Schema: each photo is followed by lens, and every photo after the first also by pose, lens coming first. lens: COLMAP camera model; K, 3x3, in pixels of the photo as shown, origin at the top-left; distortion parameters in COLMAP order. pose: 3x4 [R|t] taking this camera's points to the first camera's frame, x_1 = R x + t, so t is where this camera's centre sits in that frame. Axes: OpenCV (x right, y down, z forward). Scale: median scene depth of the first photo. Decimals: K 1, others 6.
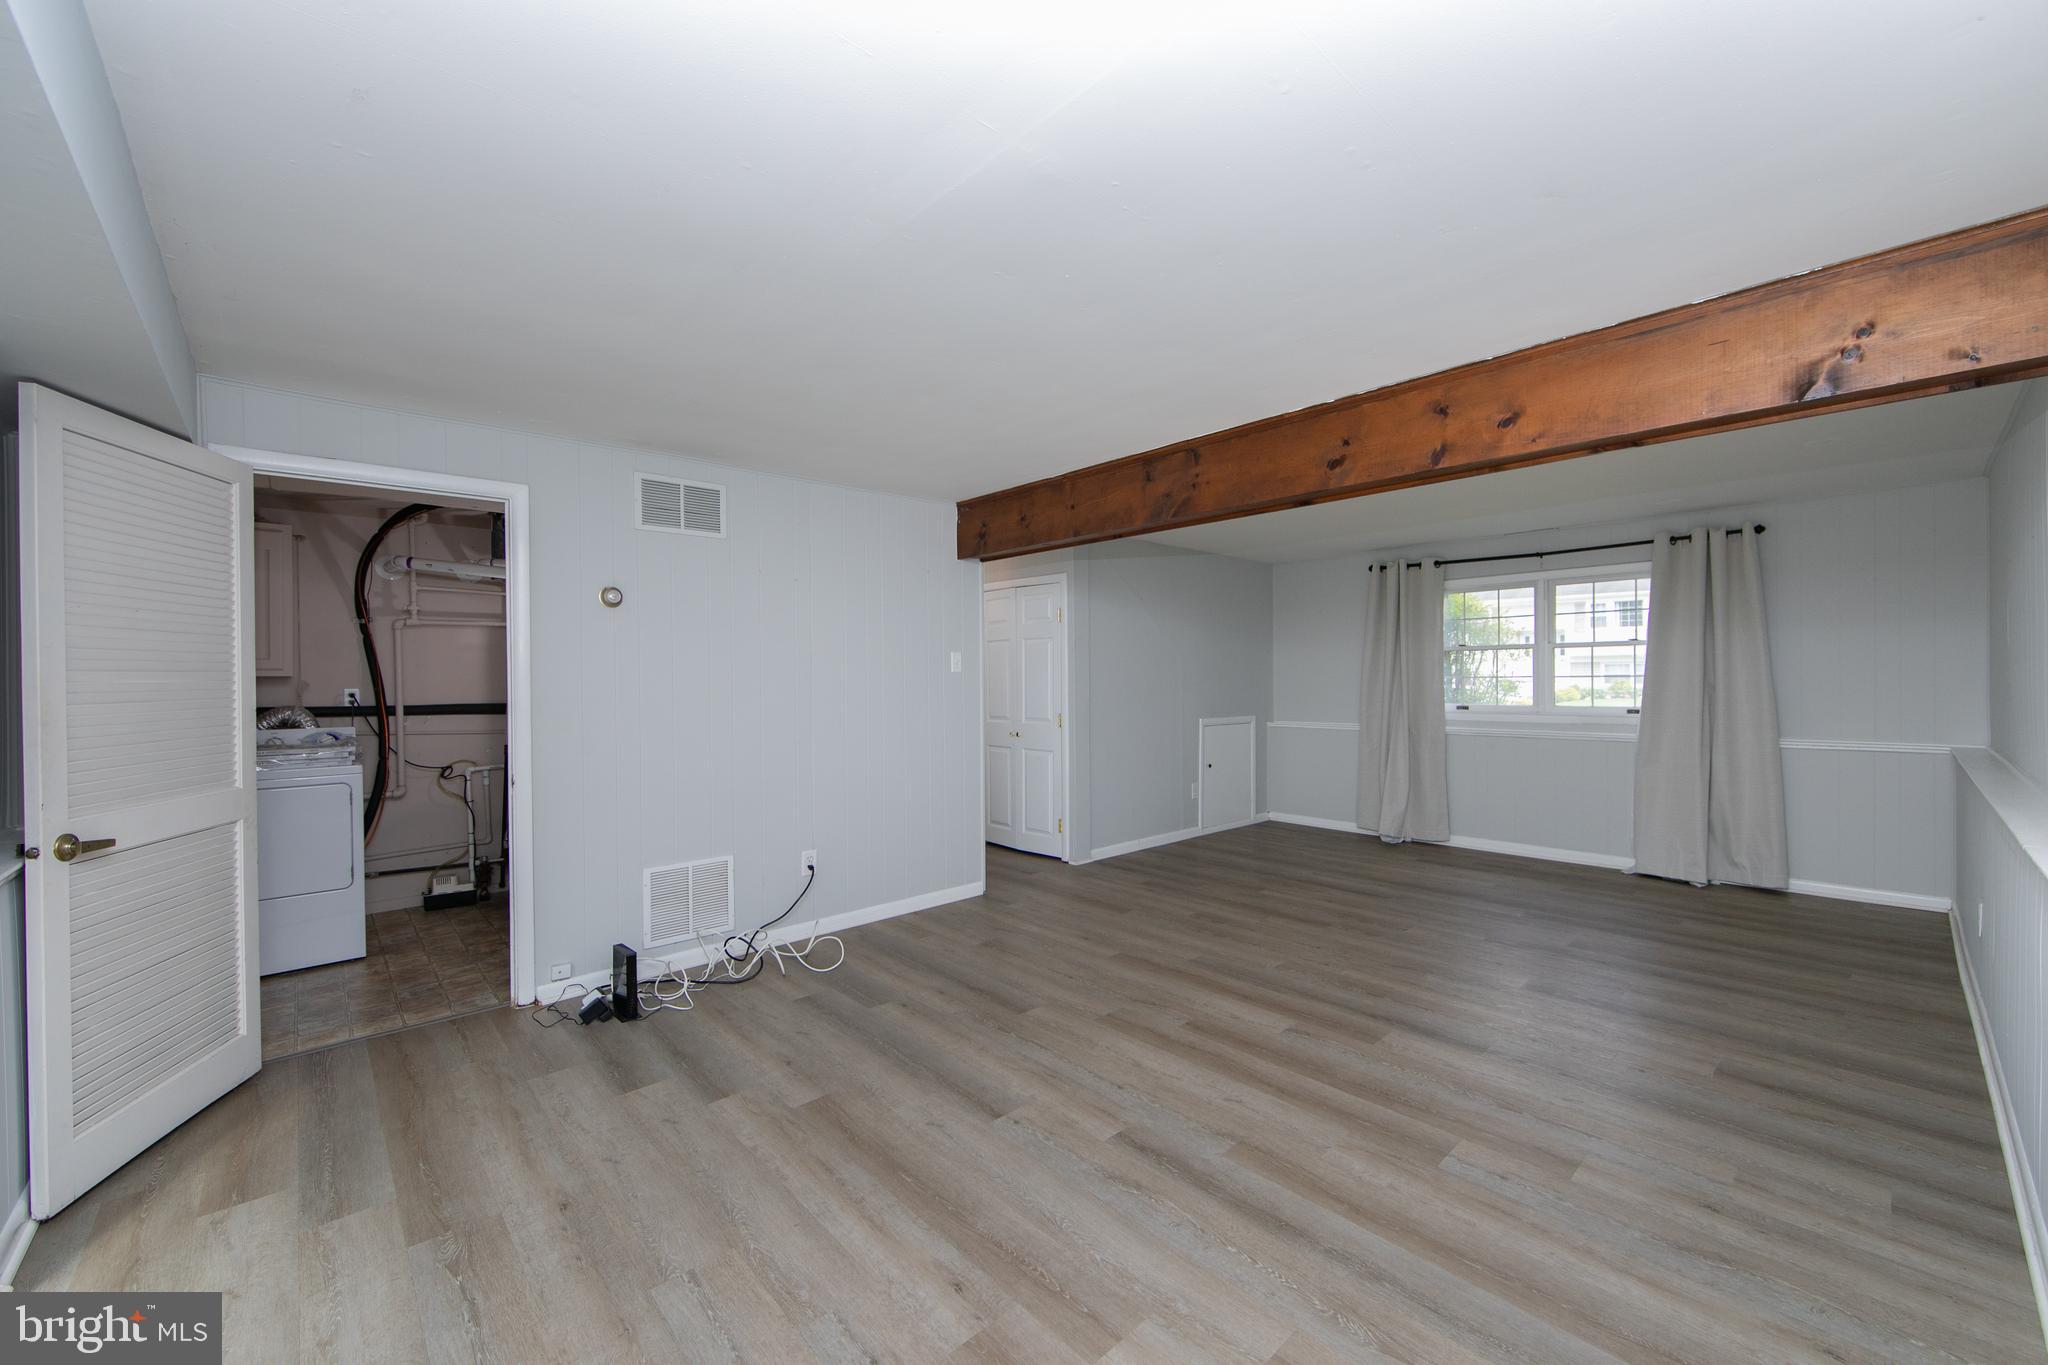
lens RADIAL K [[805.9, 0, 1030.9], [0, 805.9, 673.2], [0, 0, 1]] dist [-0.001389, 0.000406]
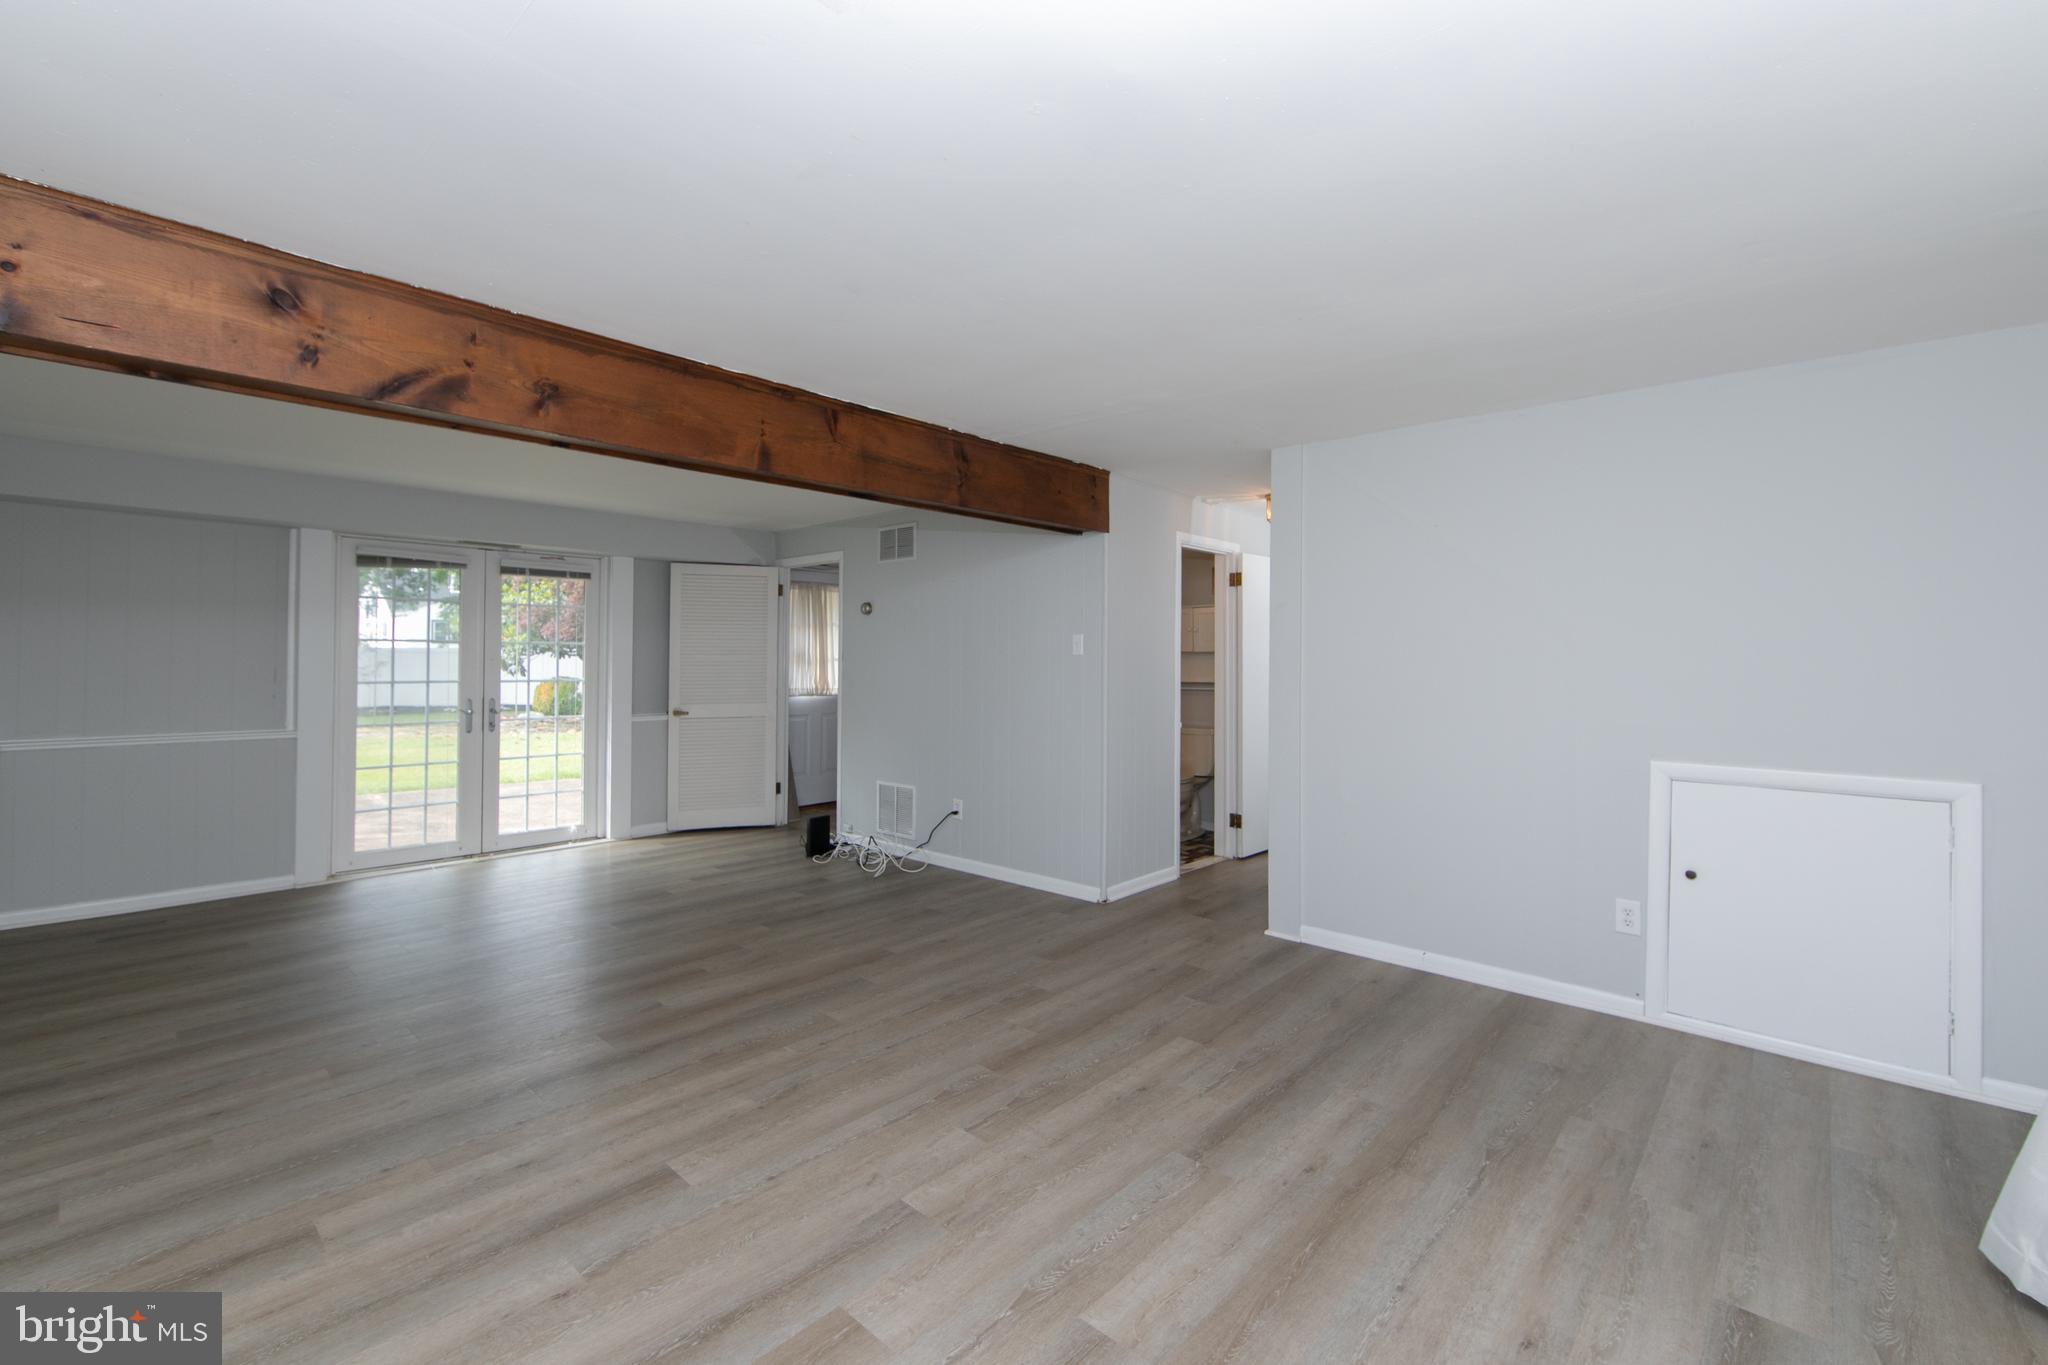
lens RADIAL K [[841.8, 0, 998.2], [0, 841.8, 649.3], [0, 0, 1]] dist [-0.004505, -0.000839]
pose [[0.080600, -0.008337, -0.996712, 1.541561], [-0.001171, 0.999964, -0.008459, 0.001438], [0.996746, 0.001849, 0.080587, 1.456049]]
